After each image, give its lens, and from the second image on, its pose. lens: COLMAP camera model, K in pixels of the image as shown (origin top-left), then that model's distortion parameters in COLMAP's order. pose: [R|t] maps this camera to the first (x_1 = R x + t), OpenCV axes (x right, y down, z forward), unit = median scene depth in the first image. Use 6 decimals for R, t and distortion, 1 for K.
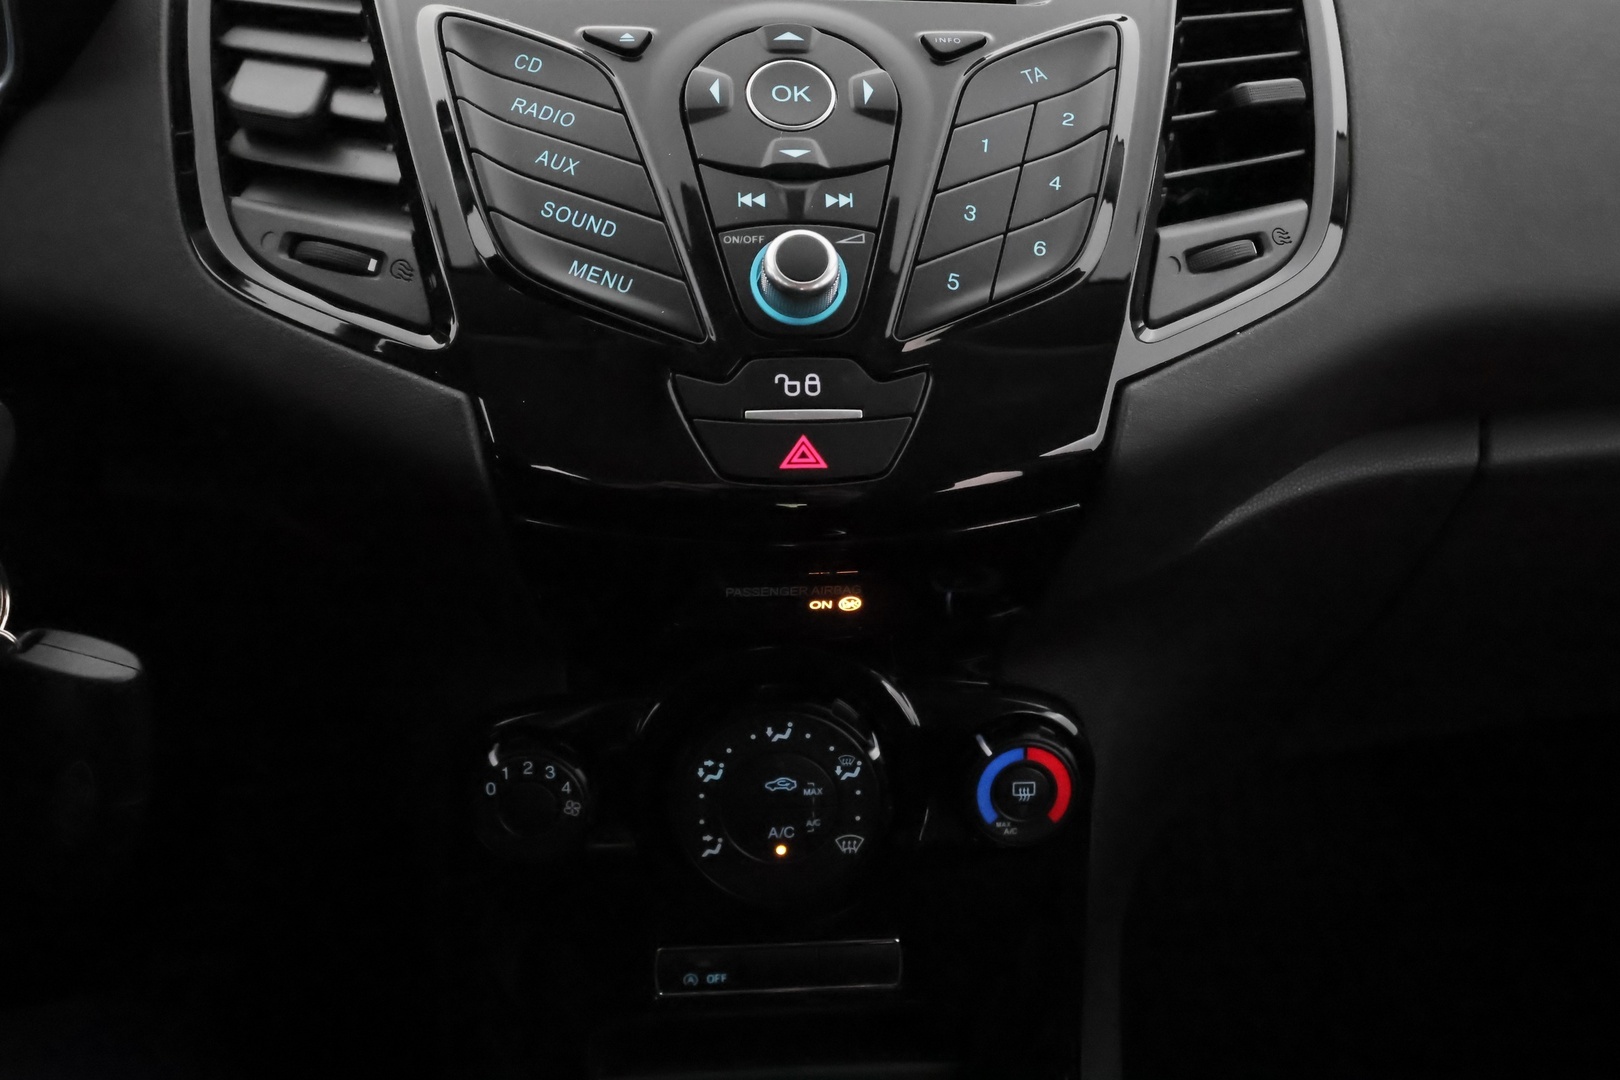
lens RADIAL K [[1361.7, 0, 806.3], [0, 1361.7, 536.2], [0, 0, 1]] dist [-0.000134, 0.004737]
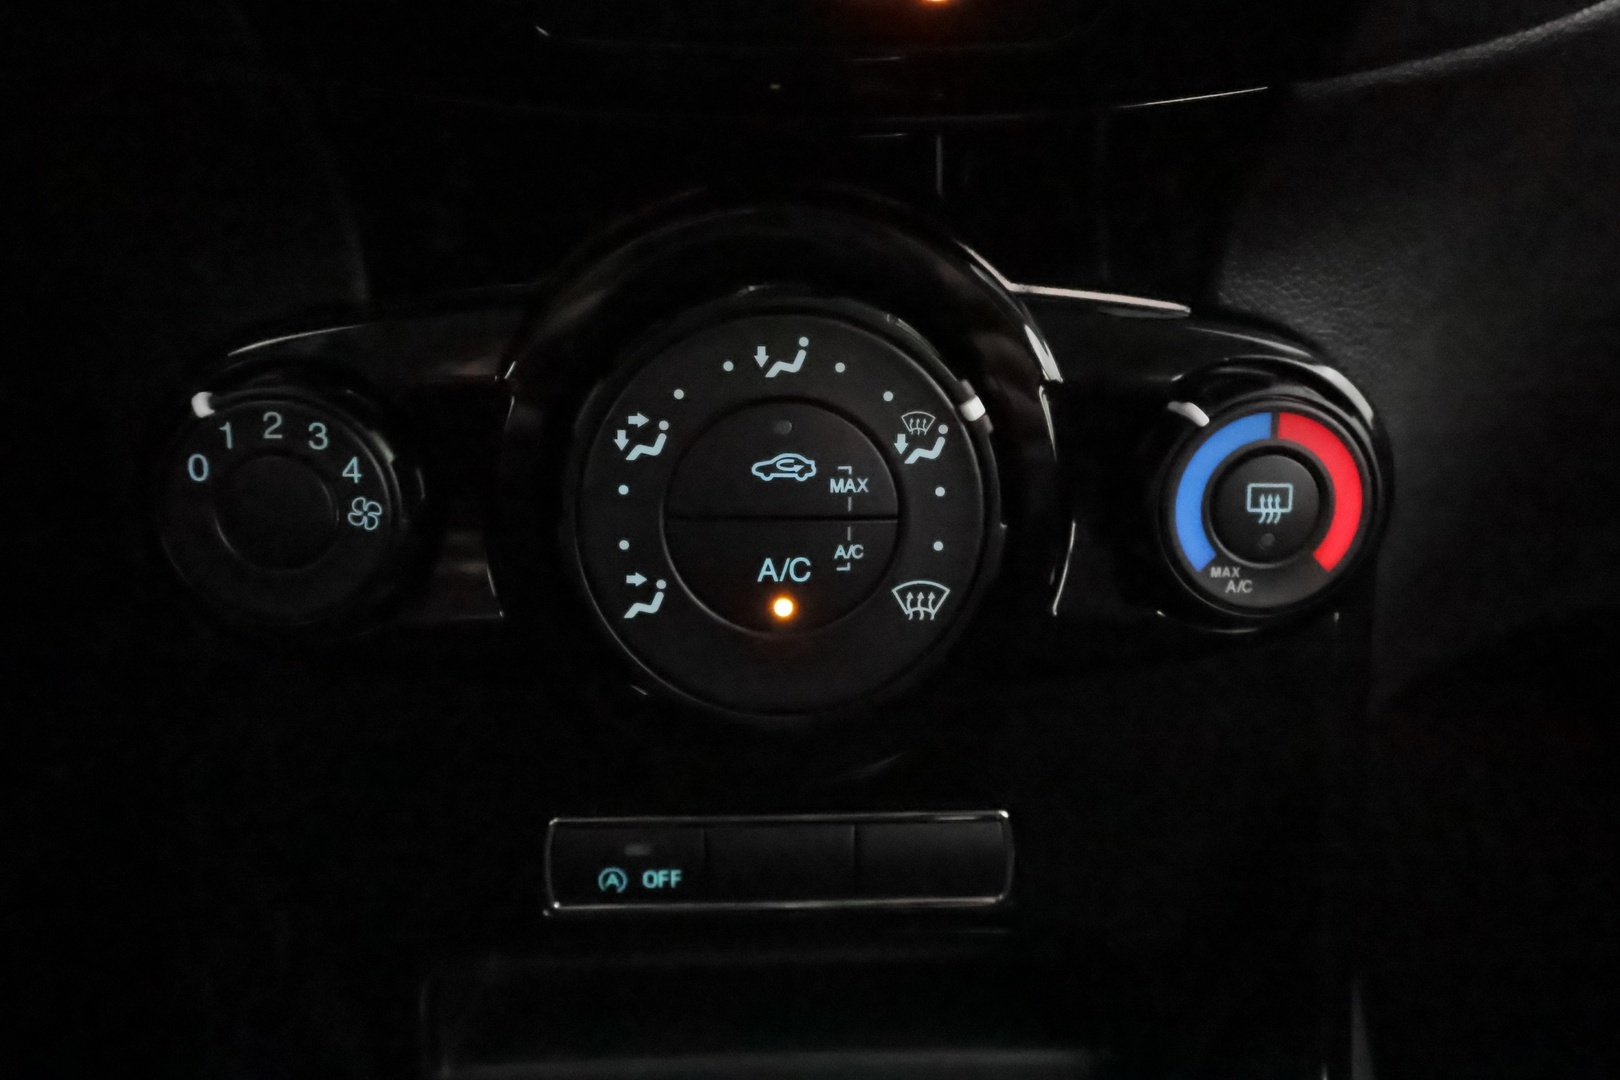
lens RADIAL K [[1361.7, 0, 813.7], [0, 1361.7, 544.1], [0, 0, 1]] dist [-0.000134, 0.004737]
pose [[0.999703, 0.010749, -0.021861, 0.003164], [-0.011020, 0.999863, -0.012347, 0.214264], [0.021725, 0.012584, 0.999685, 0.503964]]
